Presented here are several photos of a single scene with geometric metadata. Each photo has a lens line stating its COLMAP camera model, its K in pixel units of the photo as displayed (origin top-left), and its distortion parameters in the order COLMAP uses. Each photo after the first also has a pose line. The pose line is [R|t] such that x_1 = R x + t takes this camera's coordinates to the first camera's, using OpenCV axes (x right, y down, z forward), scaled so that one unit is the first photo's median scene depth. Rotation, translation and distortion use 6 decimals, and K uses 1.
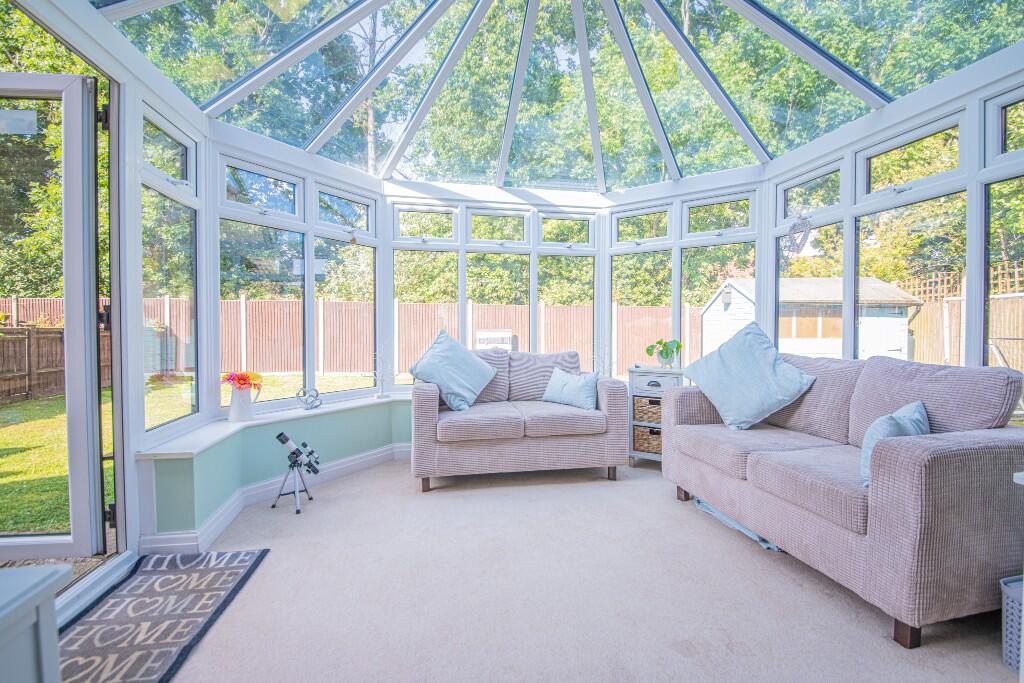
lens RADIAL K [[440.4, 0, 511.5], [0, 440.4, 338.0], [0, 0, 1]] dist [0.005596, -0.002873]
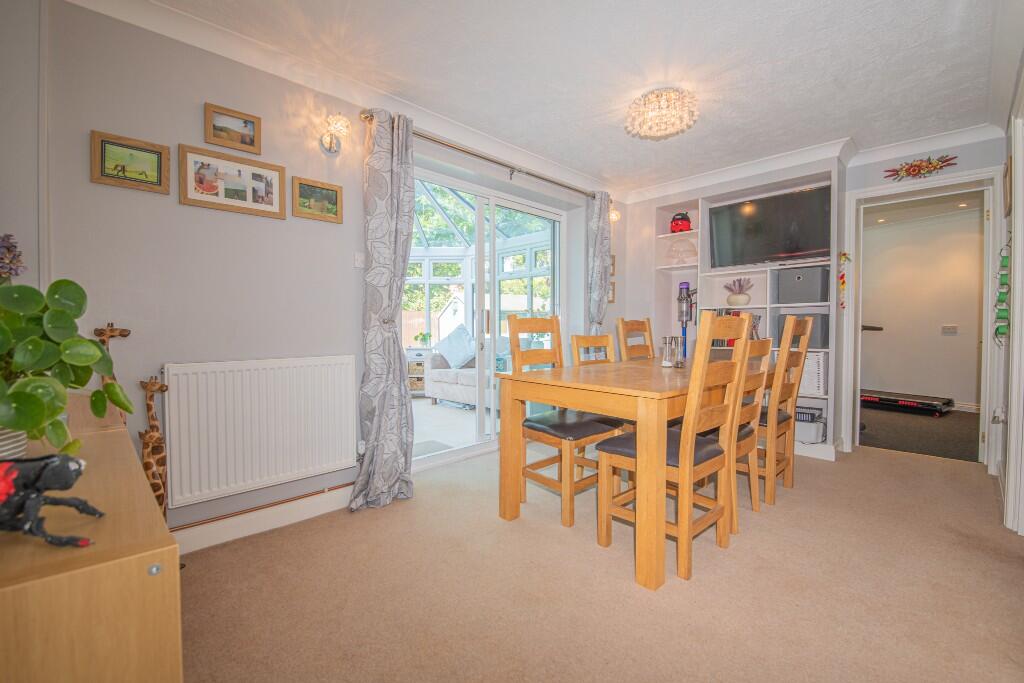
lens RADIAL K [[440.4, 0, 513.1], [0, 440.4, 339.7], [0, 0, 1]] dist [0.005596, -0.002873]
pose [[0.838009, -0.019969, 0.545291, -0.394512], [0.018713, 0.999794, 0.007856, 0.028601], [-0.545335, 0.003620, 0.838210, -0.879614]]
